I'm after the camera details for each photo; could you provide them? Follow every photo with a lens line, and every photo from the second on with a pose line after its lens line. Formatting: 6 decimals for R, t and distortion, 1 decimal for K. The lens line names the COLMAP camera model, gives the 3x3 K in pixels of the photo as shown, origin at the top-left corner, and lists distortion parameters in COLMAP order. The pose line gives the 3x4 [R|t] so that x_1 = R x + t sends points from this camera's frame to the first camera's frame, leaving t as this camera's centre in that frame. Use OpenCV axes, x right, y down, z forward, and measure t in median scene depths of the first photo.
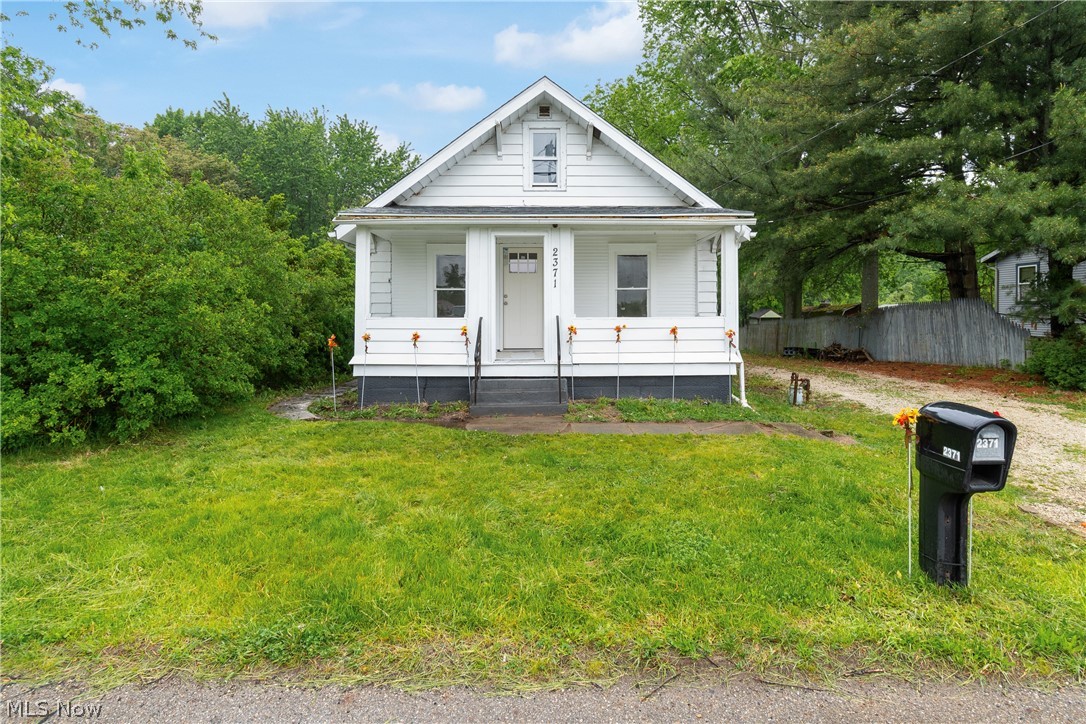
lens RADIAL K [[554.1, 0, 506.2], [0, 554.1, 303.9], [0, 0, 1]] dist [-0.000820, -0.000803]
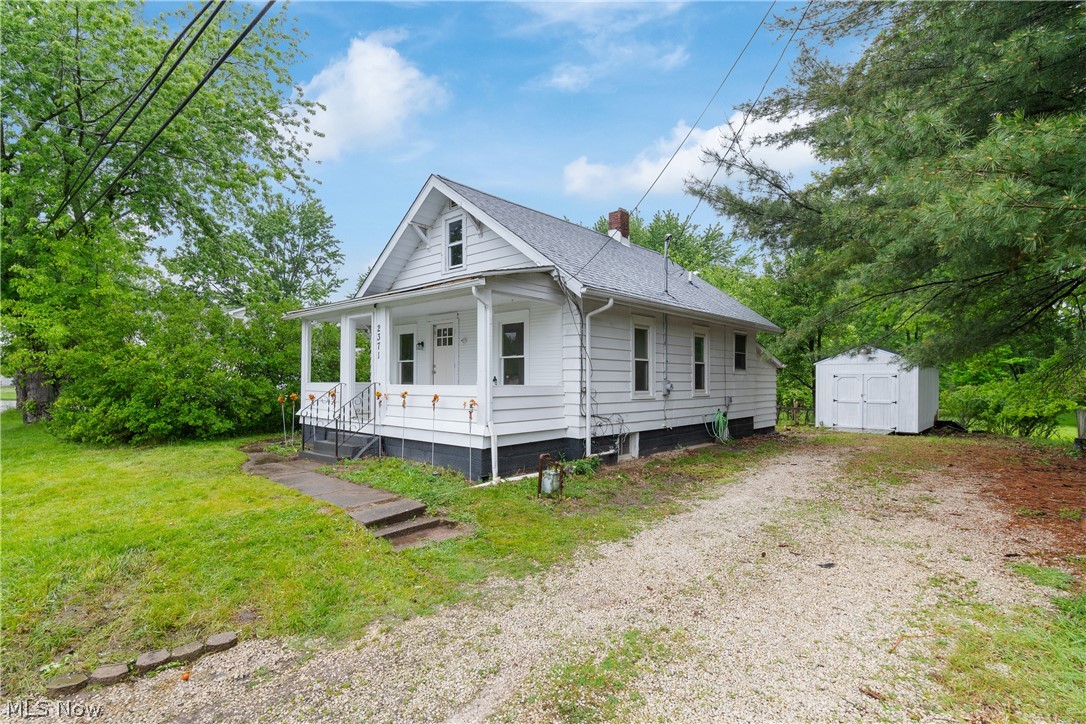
lens RADIAL K [[494.2, 0, 543.7], [0, 494.2, 364.2], [0, 0, 1]] dist [0.001141, 0.000189]
pose [[0.784675, -0.015362, -0.619717, 0.866025], [0.000729, 0.999715, -0.023859, 0.006560], [0.619907, 0.018269, 0.784463, 0.345279]]
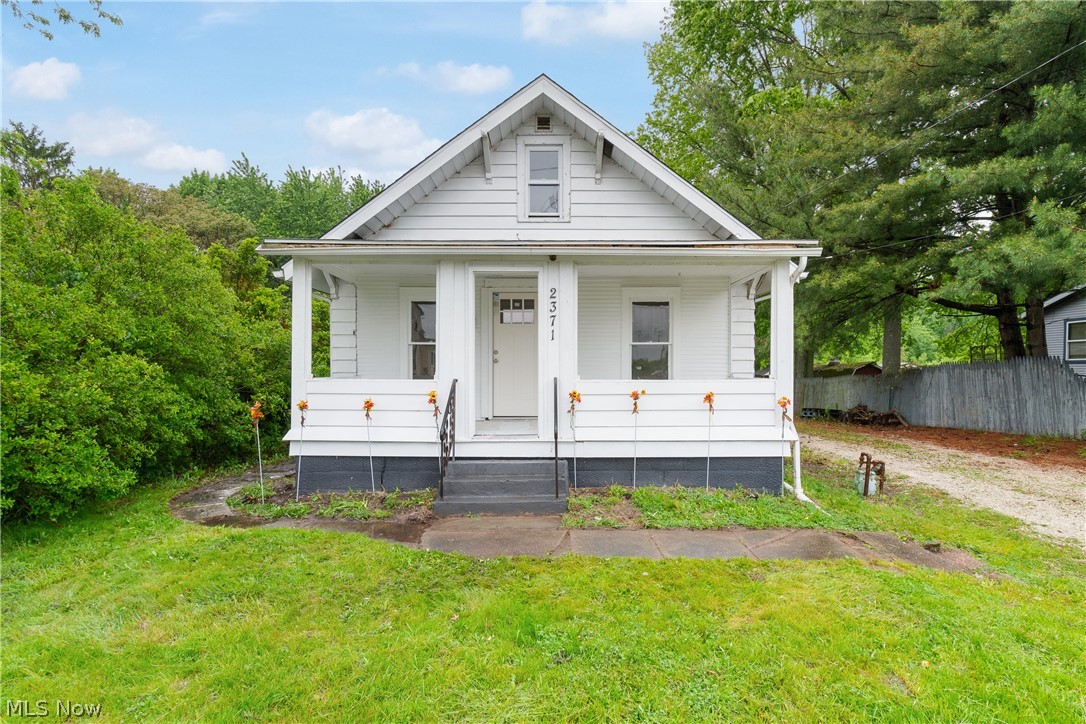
lens RADIAL K [[494.2, 0, 542.1], [0, 494.2, 370.6], [0, 0, 1]] dist [0.001141, 0.000189]
pose [[0.999306, 0.002613, 0.037163, 0.042464], [-0.003343, 0.999803, 0.019589, -0.001014], [-0.037105, -0.019700, 0.999117, 0.281637]]
